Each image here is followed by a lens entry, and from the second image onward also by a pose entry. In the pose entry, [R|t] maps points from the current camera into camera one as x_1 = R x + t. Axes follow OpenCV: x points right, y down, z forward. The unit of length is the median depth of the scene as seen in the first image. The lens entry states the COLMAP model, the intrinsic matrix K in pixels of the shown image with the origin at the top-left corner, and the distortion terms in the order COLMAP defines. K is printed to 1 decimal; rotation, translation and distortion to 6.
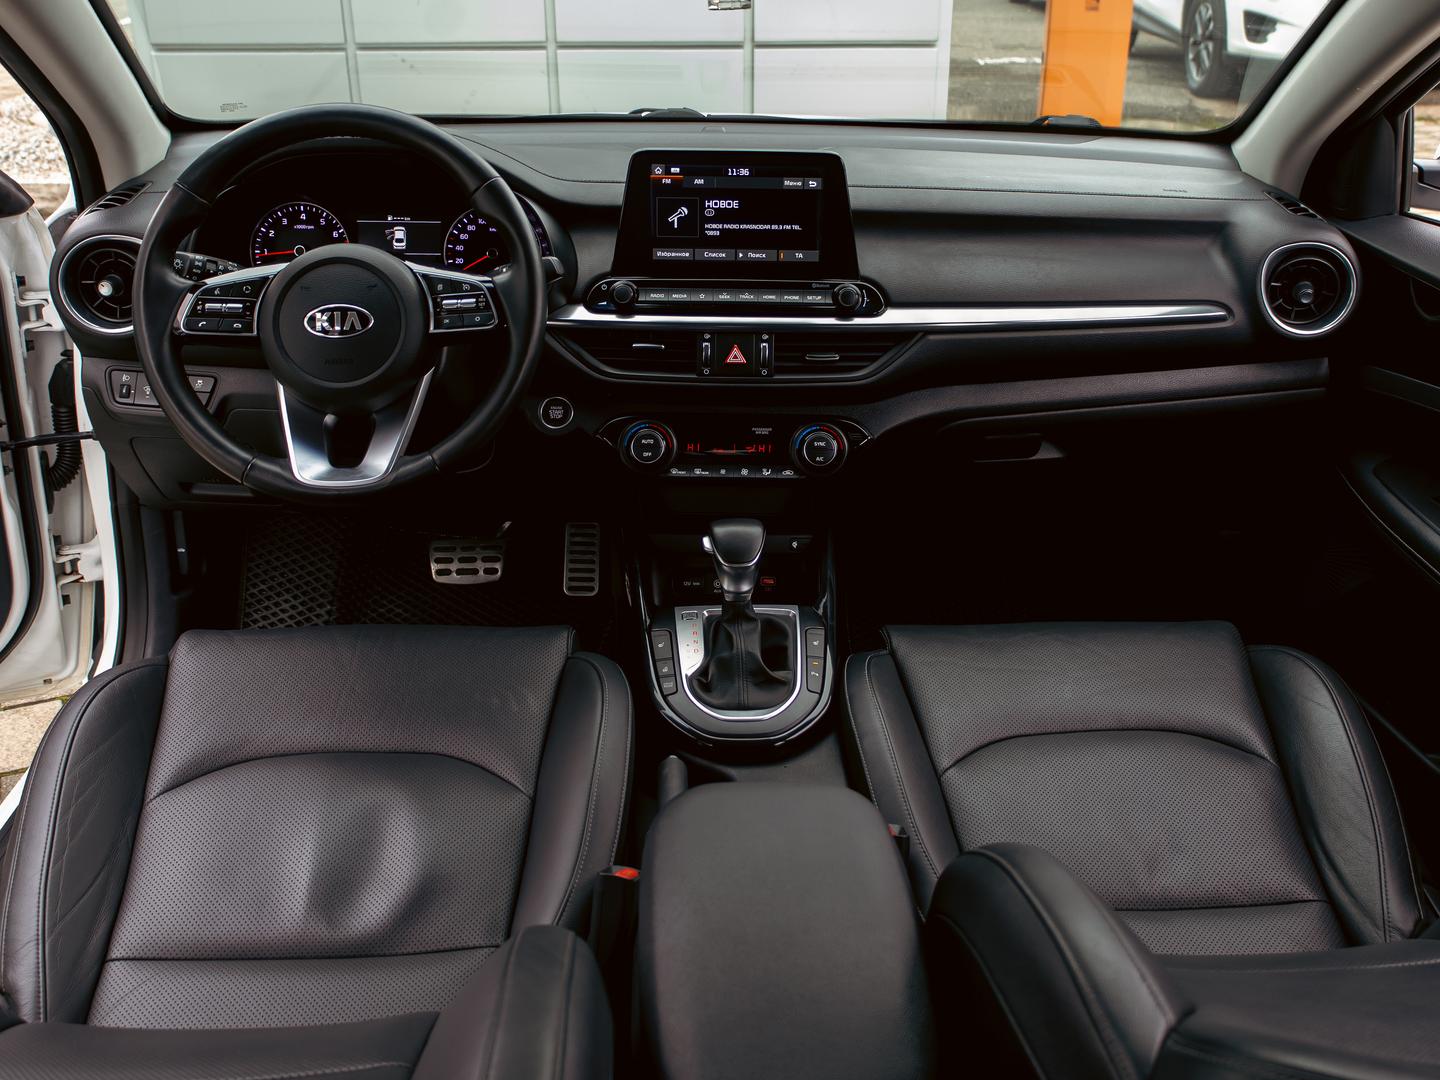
lens RADIAL K [[1032.3, 0, 720.0], [0, 1032.3, 540.0], [0, 0, 1]] dist [-0.009429, 0.001149]
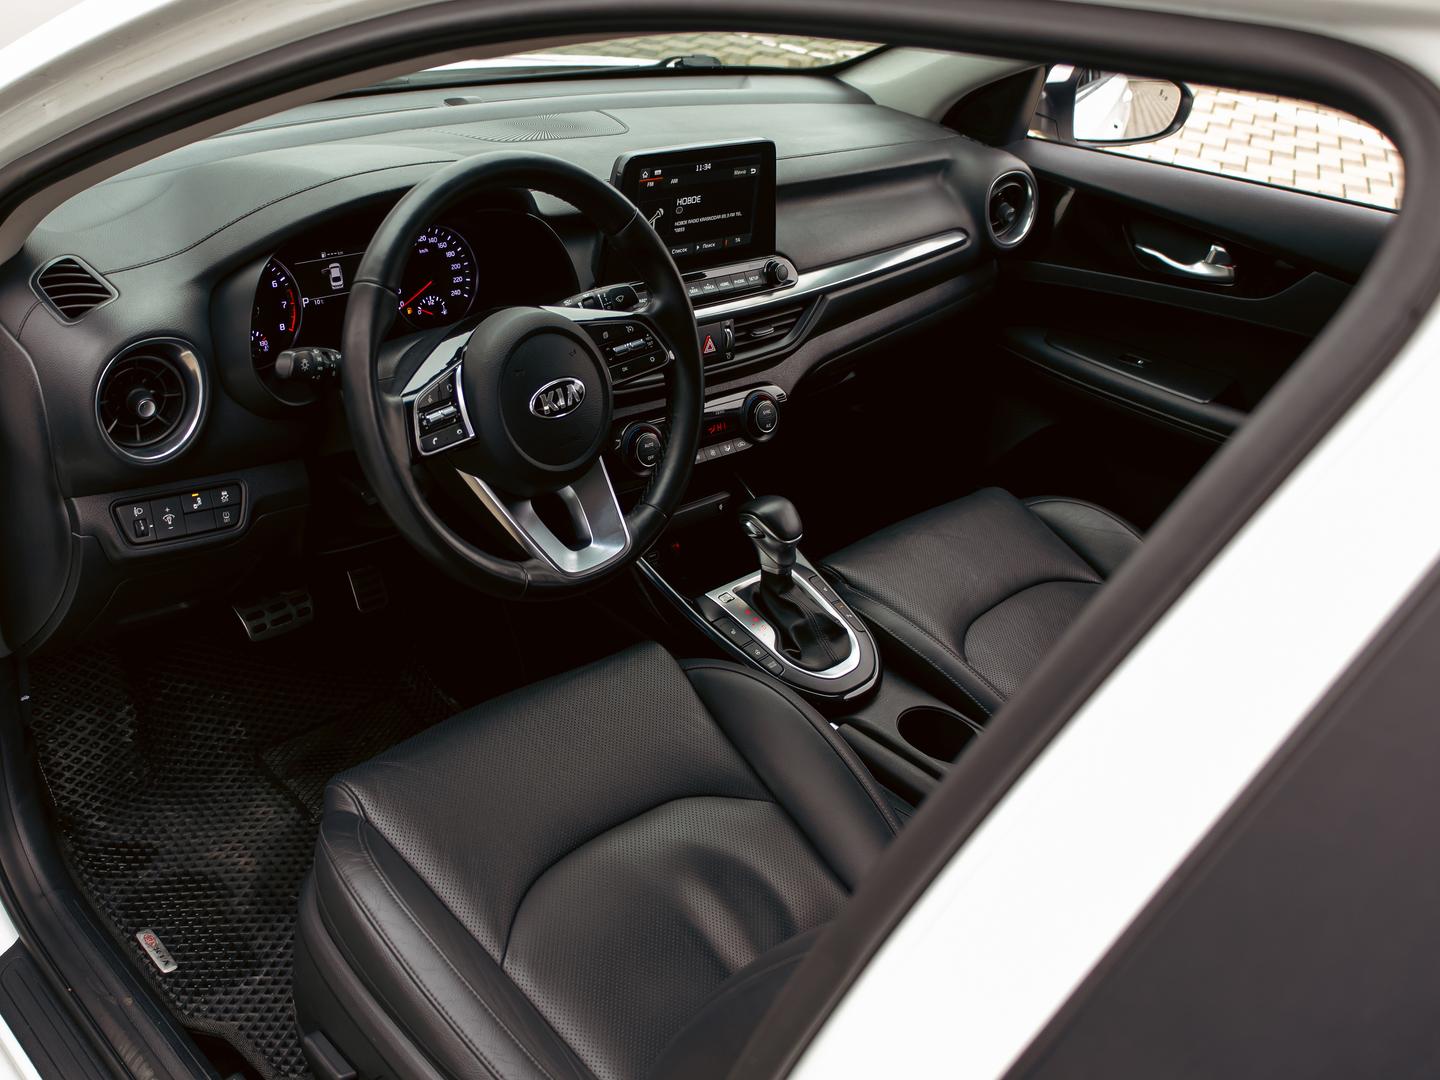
lens RADIAL K [[971.3, 0, 720.0], [0, 971.3, 540.0], [0, 0, 1]] dist [0.005973, -0.000235]
pose [[0.869793, -0.255353, 0.422202, -0.437469], [0.217343, 0.966465, 0.136773, -0.121226], [-0.442969, -0.027201, 0.896124, 0.116068]]
